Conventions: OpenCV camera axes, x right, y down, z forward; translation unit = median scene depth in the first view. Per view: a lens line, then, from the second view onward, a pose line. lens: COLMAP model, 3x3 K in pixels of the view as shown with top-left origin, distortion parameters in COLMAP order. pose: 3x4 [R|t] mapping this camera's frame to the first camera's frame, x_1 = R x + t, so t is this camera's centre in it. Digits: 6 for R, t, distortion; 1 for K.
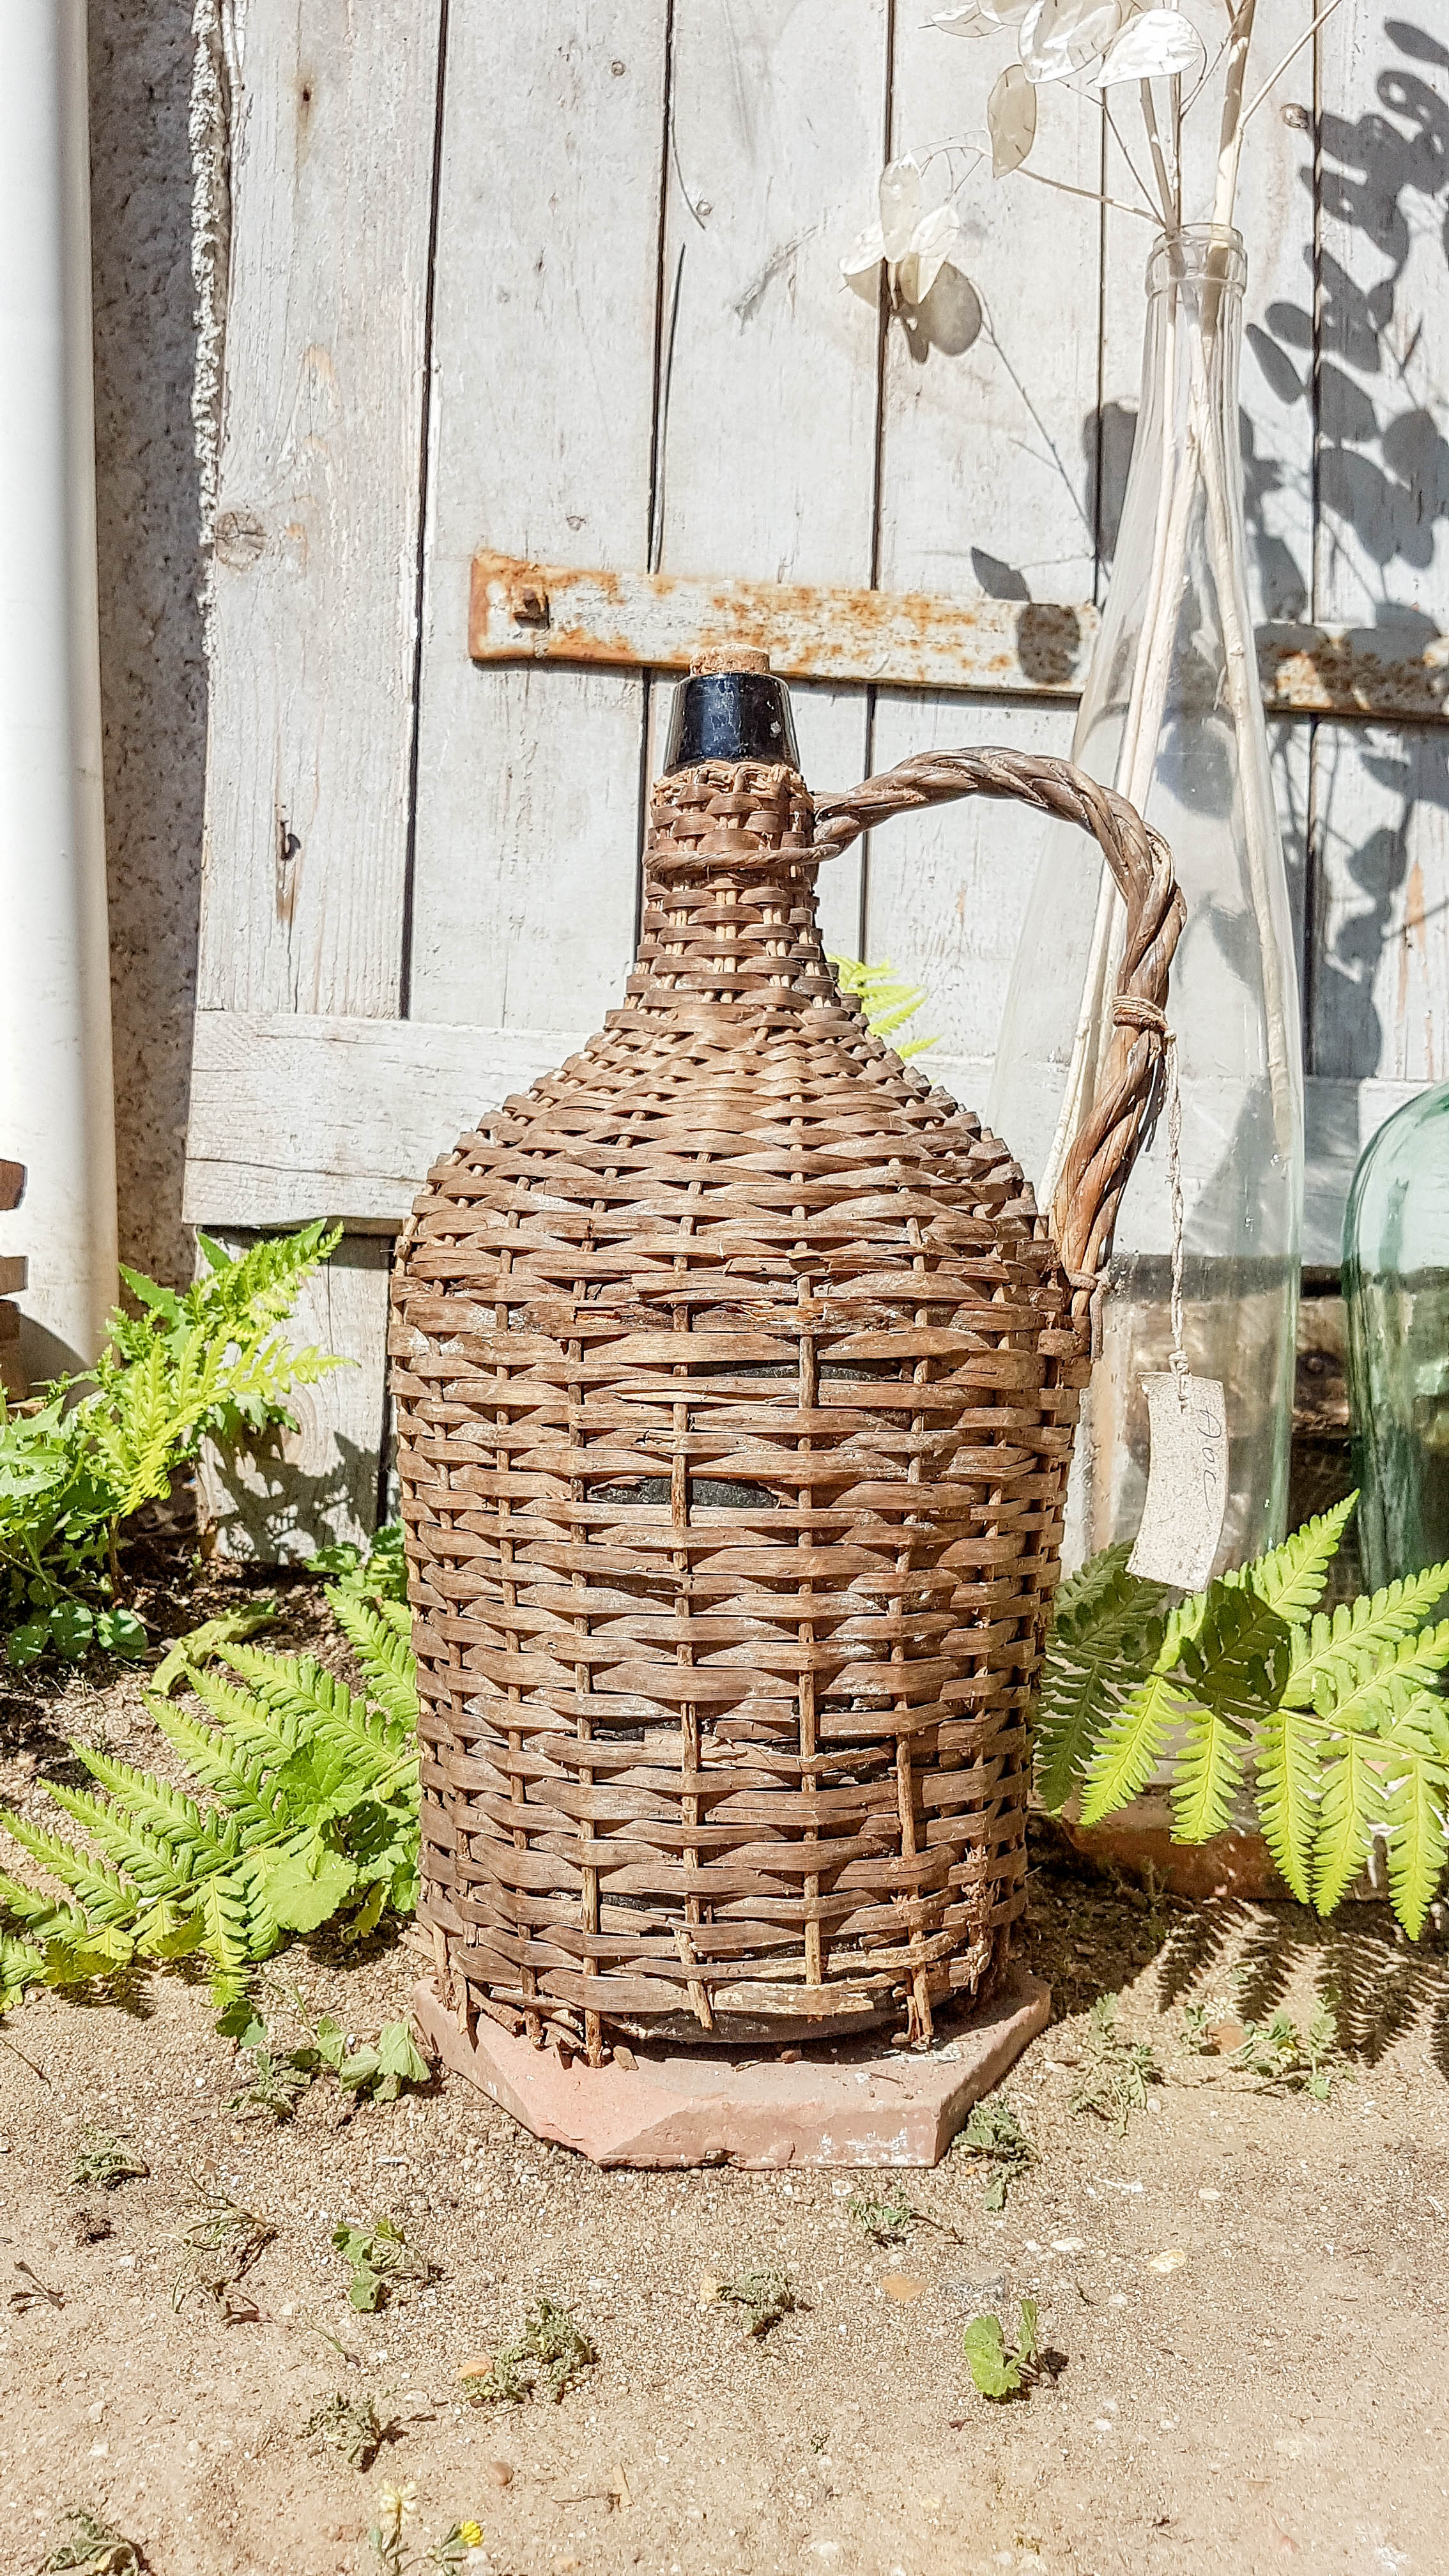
lens RADIAL K [[2060.0, 0, 676.5], [0, 2060.0, 1278.2], [0, 0, 1]] dist [0.233957, -0.516799]
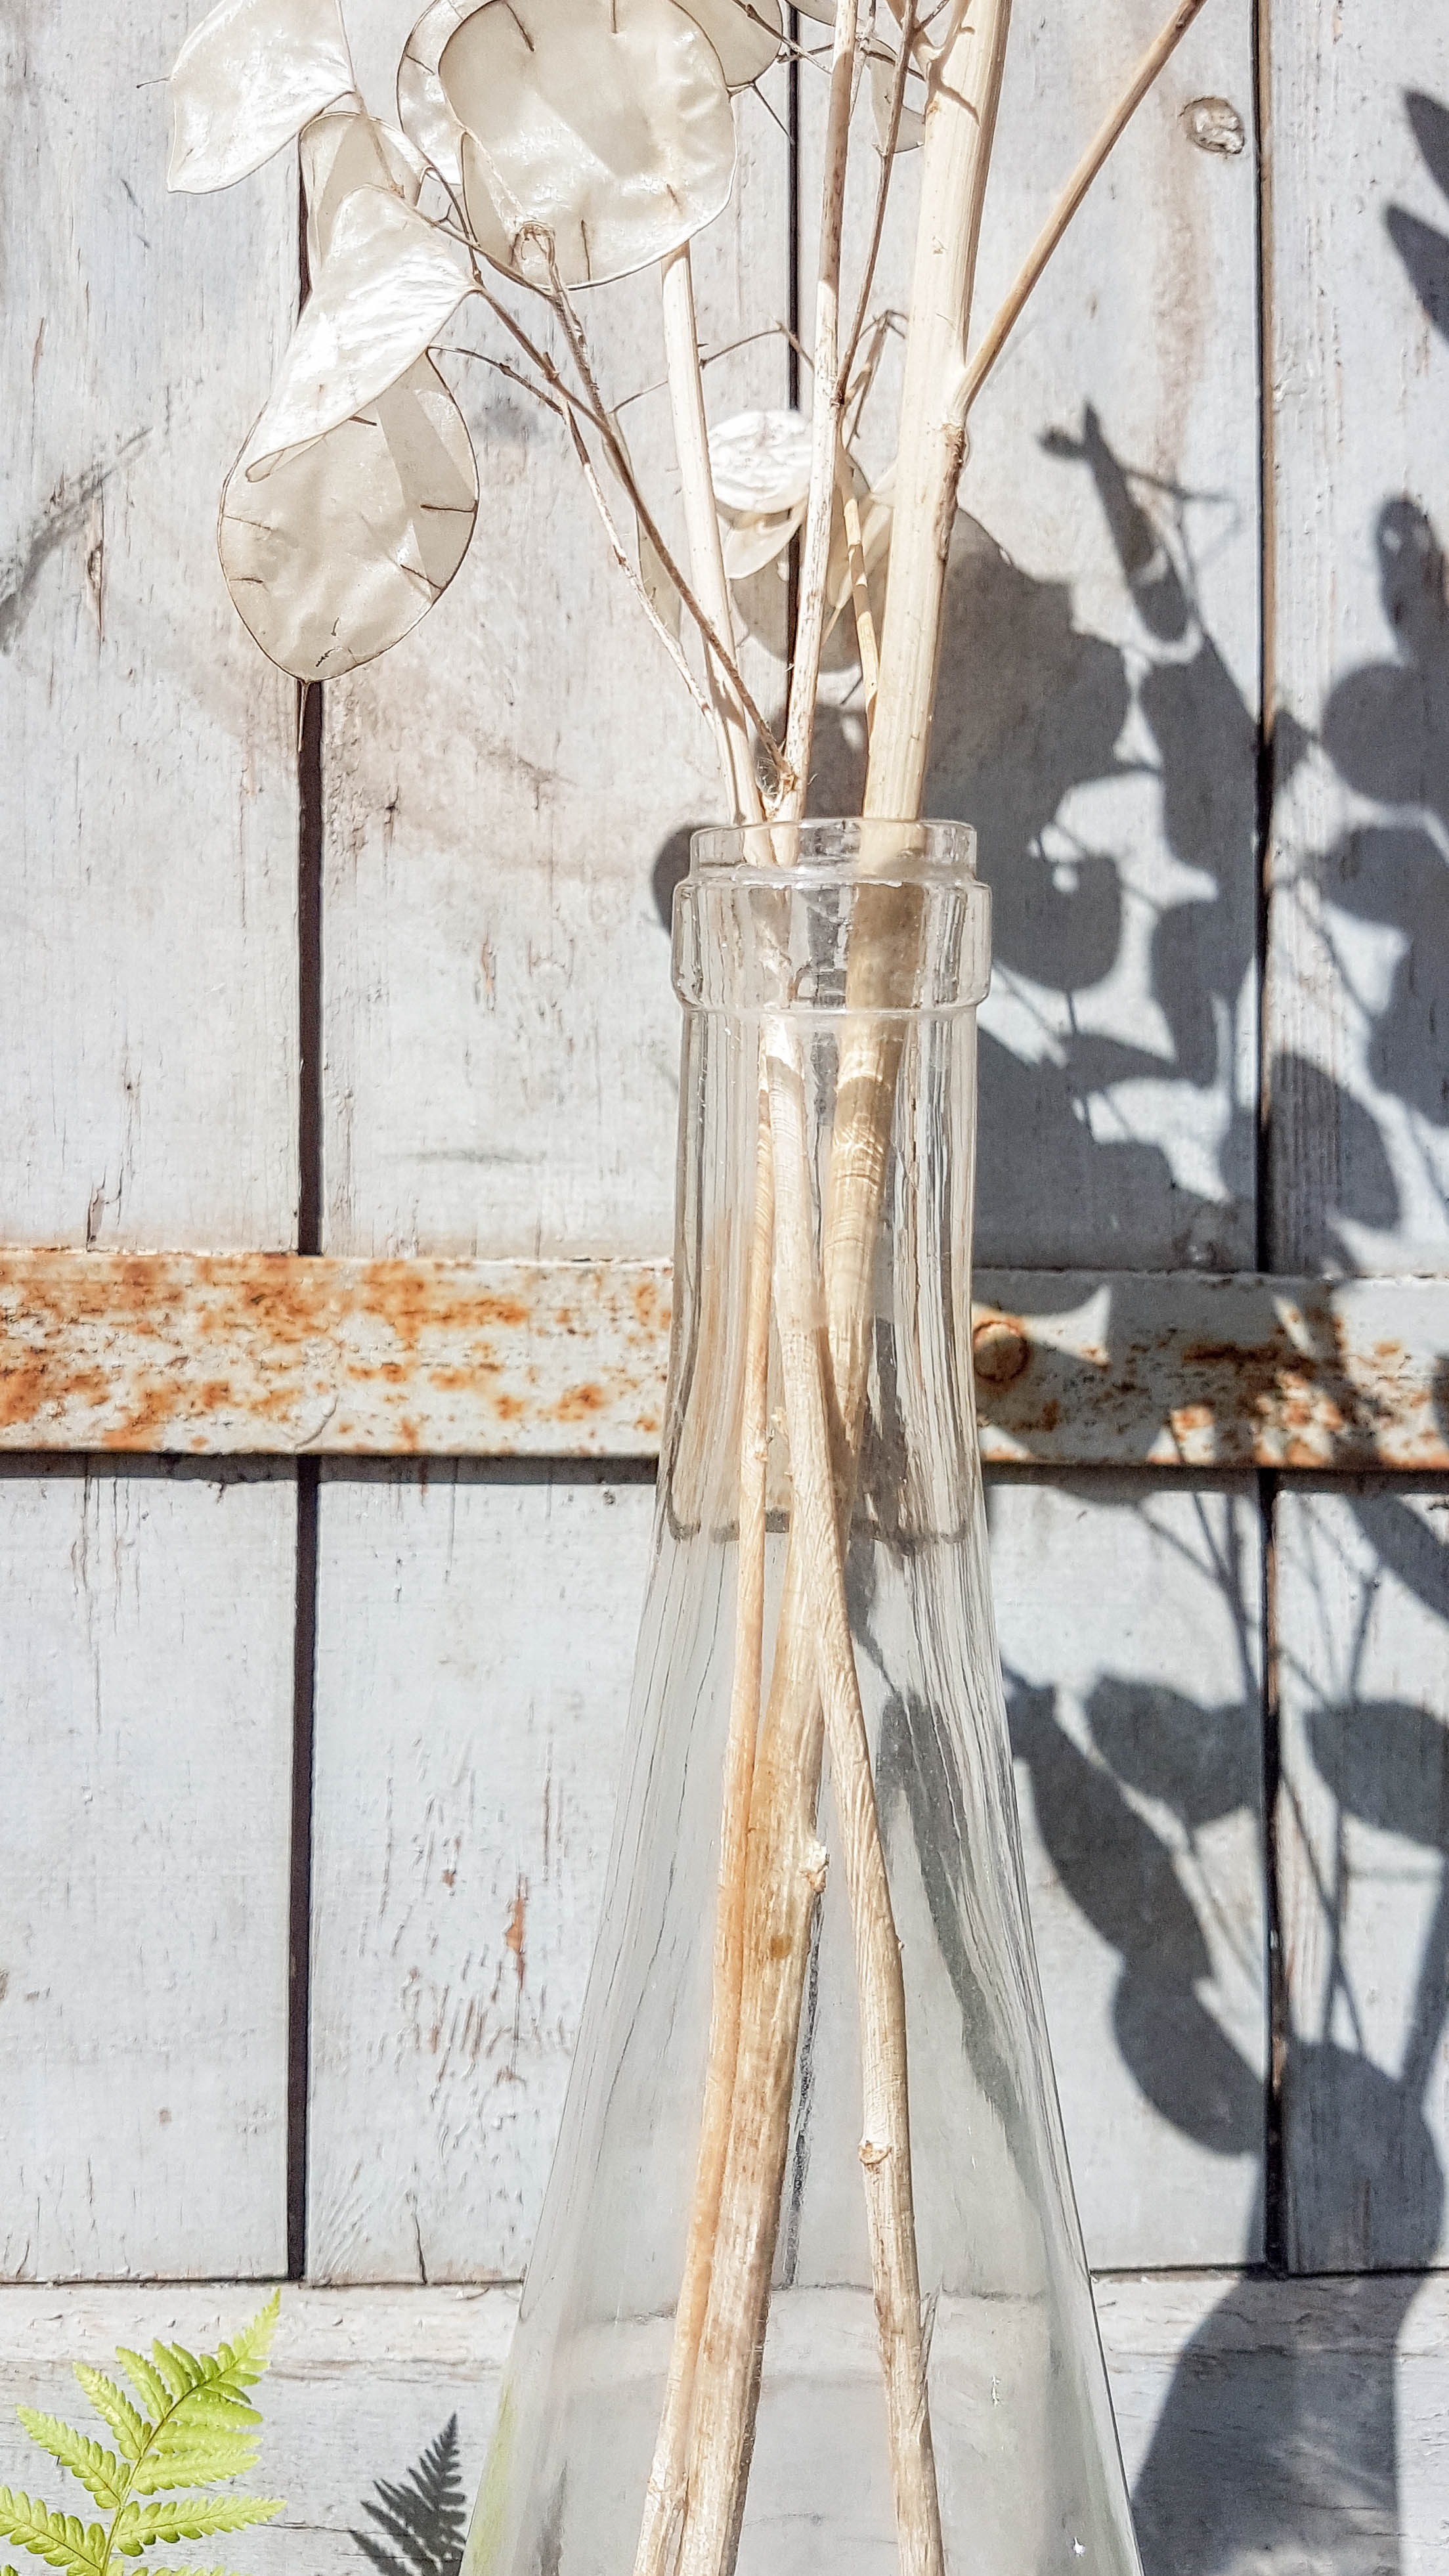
lens RADIAL K [[2077.3, 0, 683.0], [0, 2077.3, 1254.1], [0, 0, 1]] dist [0.256655, -0.568447]
pose [[0.999484, -0.031841, 0.004280, 0.176492], [0.031575, 0.998139, 0.052165, -0.351393], [-0.005933, -0.052003, 0.998629, 0.549391]]
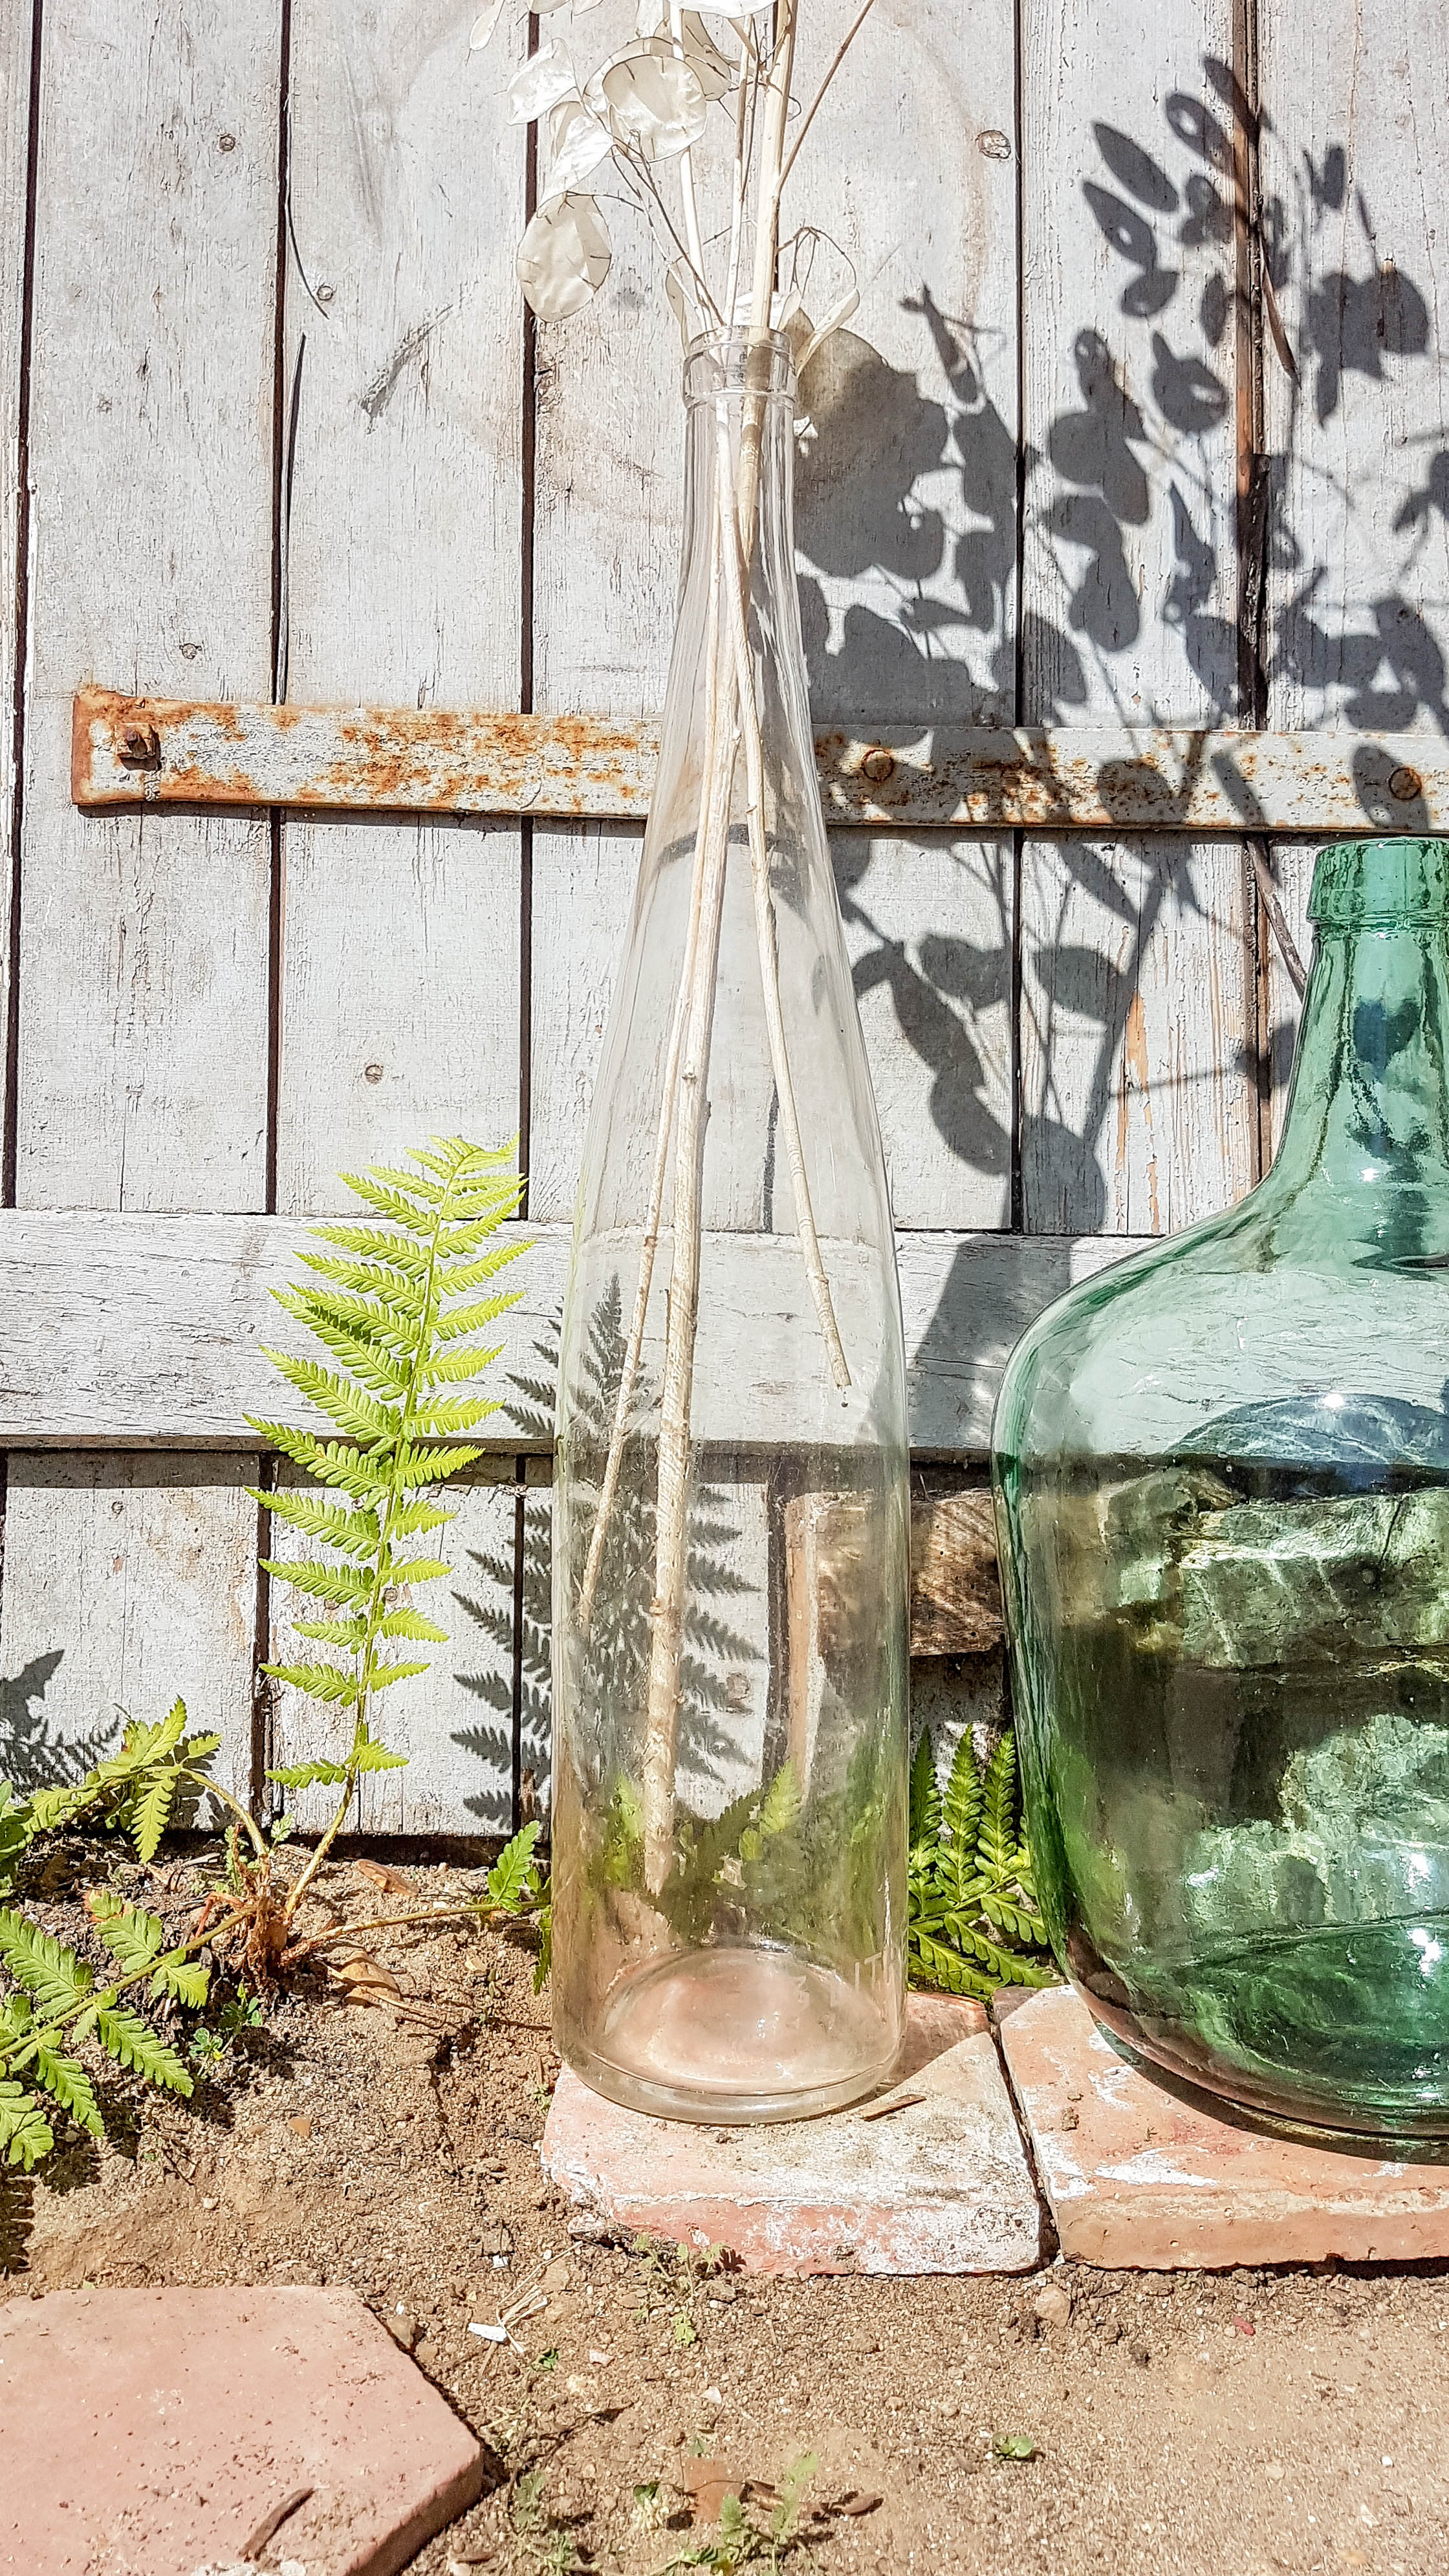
lens RADIAL K [[2077.4, 0, 683.0], [0, 2077.4, 1254.1], [0, 0, 1]] dist [0.256655, -0.568447]
pose [[0.998281, -0.030820, -0.049861, 0.202746], [0.031176, 0.999494, 0.006365, -0.098446], [0.049640, -0.007909, 0.998736, 0.092627]]
